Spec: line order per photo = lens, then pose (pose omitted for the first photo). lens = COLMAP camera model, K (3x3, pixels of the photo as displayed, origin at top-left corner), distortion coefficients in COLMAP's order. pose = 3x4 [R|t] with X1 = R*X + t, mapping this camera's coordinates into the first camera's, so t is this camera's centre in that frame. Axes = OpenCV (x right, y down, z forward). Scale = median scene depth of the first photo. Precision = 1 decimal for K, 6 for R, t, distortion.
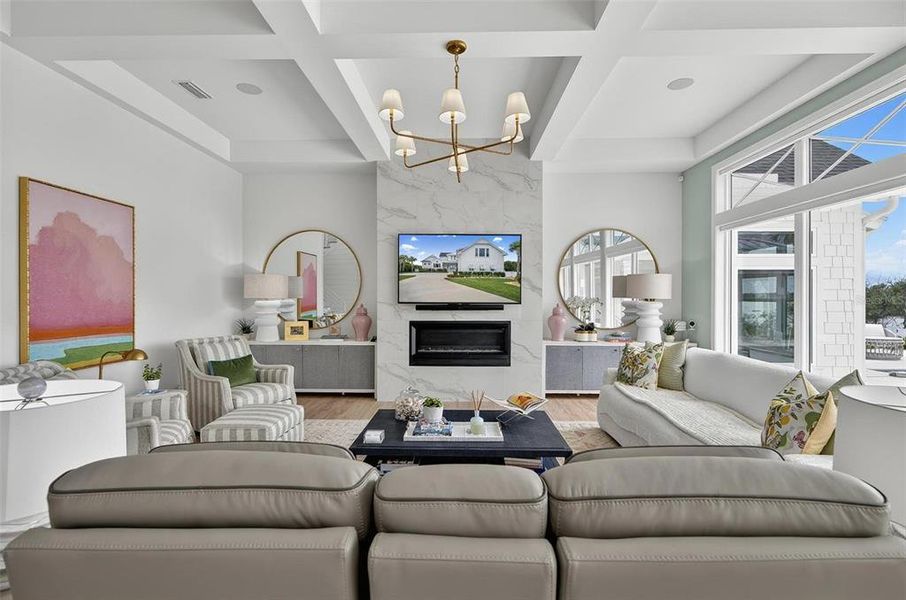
lens RADIAL K [[414.4, 0, 456.4], [0, 414.4, 306.8], [0, 0, 1]] dist [-0.004021, 0.000051]
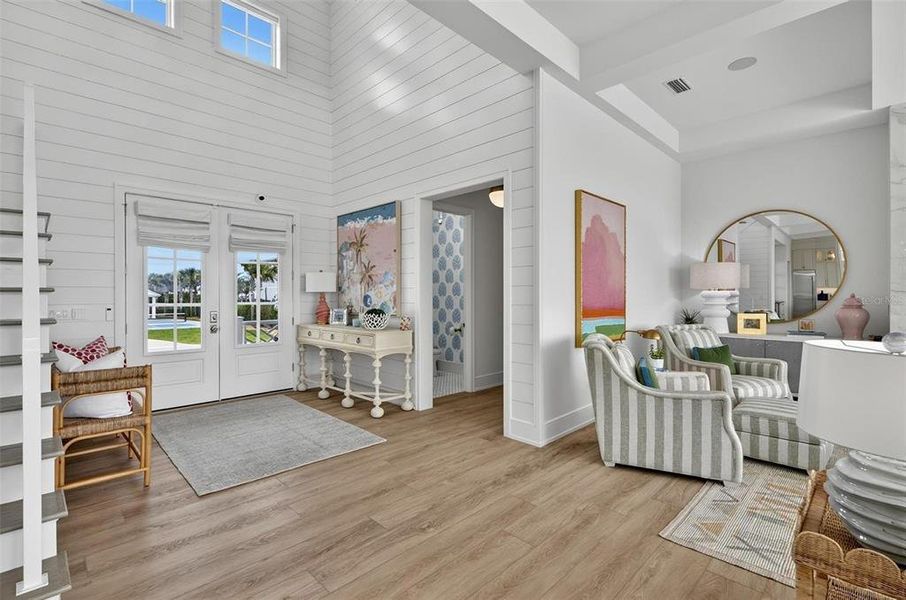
lens RADIAL K [[414.4, 0, 454.1], [0, 414.4, 305.1], [0, 0, 1]] dist [-0.004021, 0.000051]
pose [[0.714199, 0.011897, -0.699842, -0.239282], [-0.014788, 0.999889, 0.001906, 0.026837], [0.699786, 0.008989, 0.714296, -0.105427]]
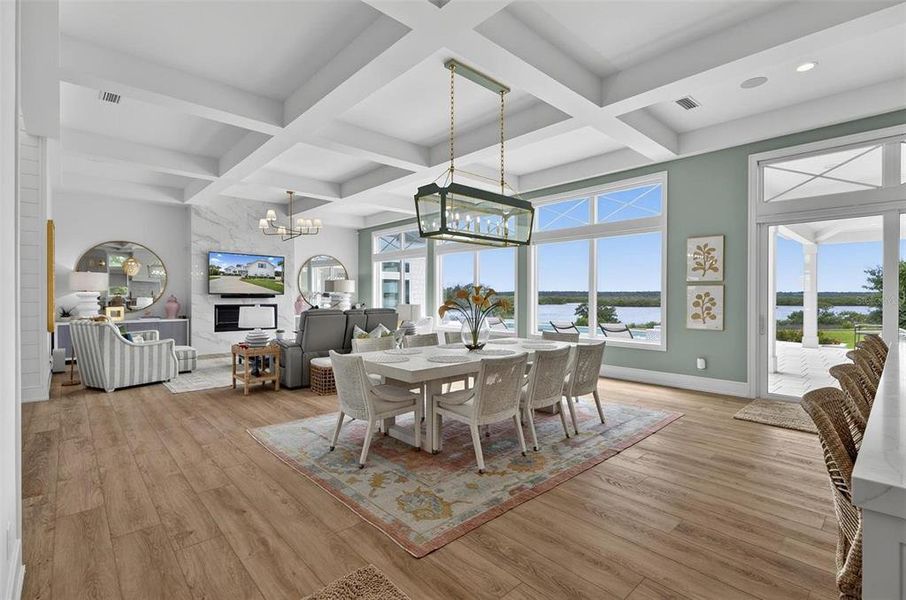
lens RADIAL K [[414.4, 0, 445.6], [0, 414.4, 295.8], [0, 0, 1]] dist [-0.004021, 0.000051]
pose [[0.733861, 0.000151, 0.679300, -0.566659], [0.015743, 0.999728, -0.017230, 0.042701], [-0.679117, 0.023339, 0.733659, -0.842447]]
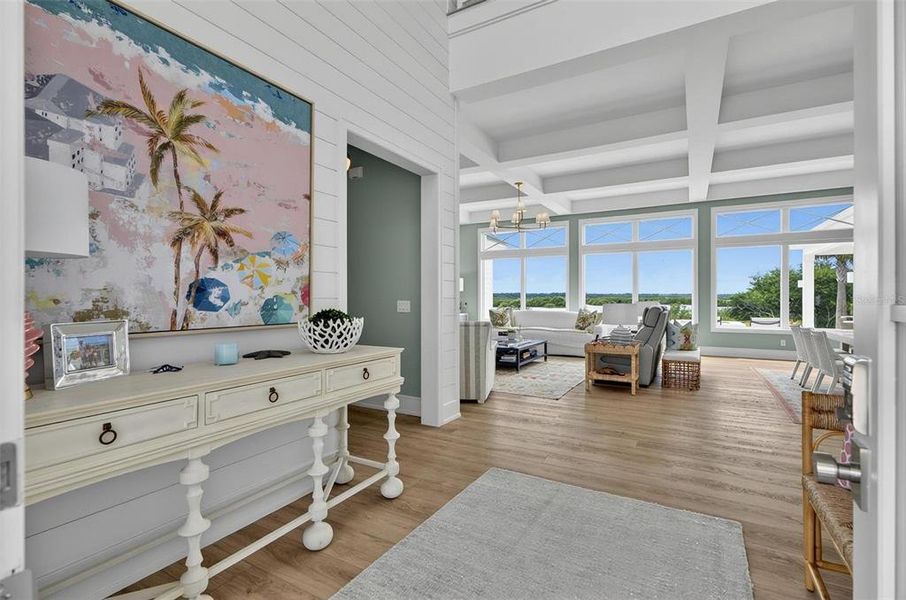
lens RADIAL K [[414.4, 0, 461.3], [0, 414.4, 296.8], [0, 0, 1]] dist [-0.004021, 0.000051]
pose [[0.477795, 0.000571, 0.878471, -1.118364], [0.023537, 0.999632, -0.013452, 0.032653], [-0.878156, 0.027103, 0.477605, 0.048468]]
